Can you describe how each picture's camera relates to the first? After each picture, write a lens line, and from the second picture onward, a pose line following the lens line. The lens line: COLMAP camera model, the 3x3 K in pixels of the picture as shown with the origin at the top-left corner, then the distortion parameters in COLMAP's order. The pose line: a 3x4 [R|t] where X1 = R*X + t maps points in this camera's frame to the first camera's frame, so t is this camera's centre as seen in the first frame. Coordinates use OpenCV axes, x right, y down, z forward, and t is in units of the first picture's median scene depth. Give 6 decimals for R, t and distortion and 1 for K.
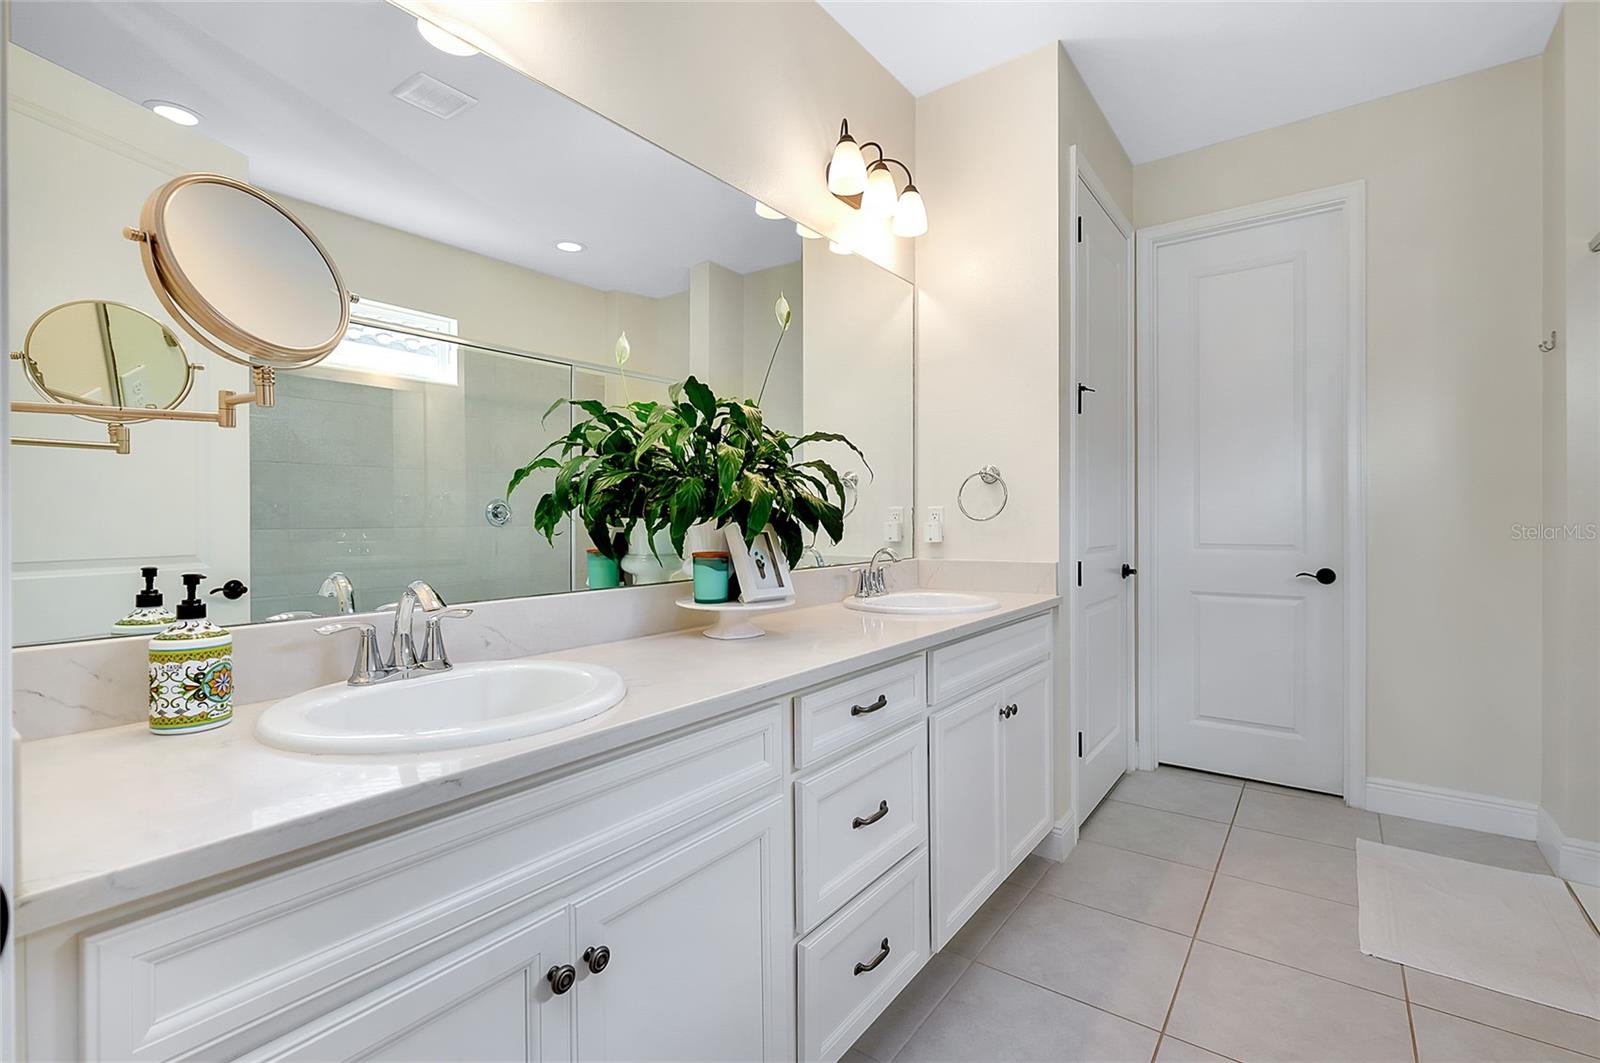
lens RADIAL K [[718.9, 0, 804.9], [0, 718.9, 518.0], [0, 0, 1]] dist [-0.000684, -0.000164]
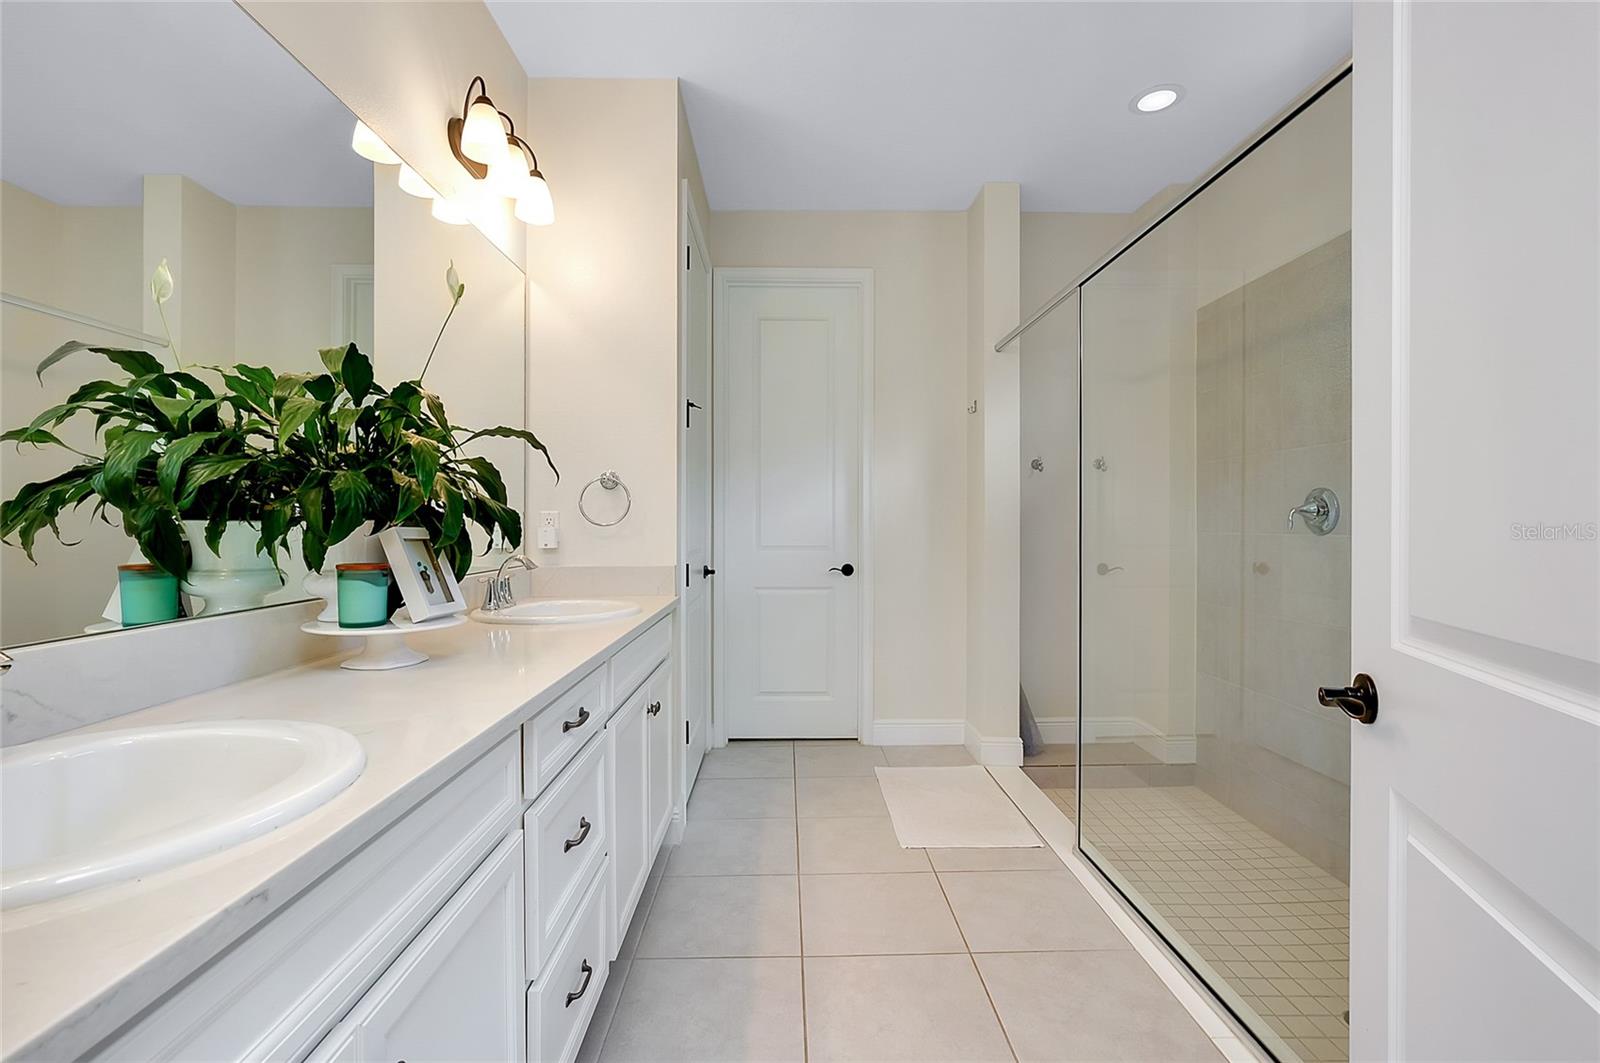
lens RADIAL K [[720.7, 0, 800.7], [0, 720.7, 523.1], [0, 0, 1]] dist [0.003302, 0.000275]
pose [[0.791168, 0.005716, 0.611573, -0.174824], [-0.005609, 0.999982, -0.002091, 0.000636], [-0.611574, -0.001776, 0.791186, 0.042144]]
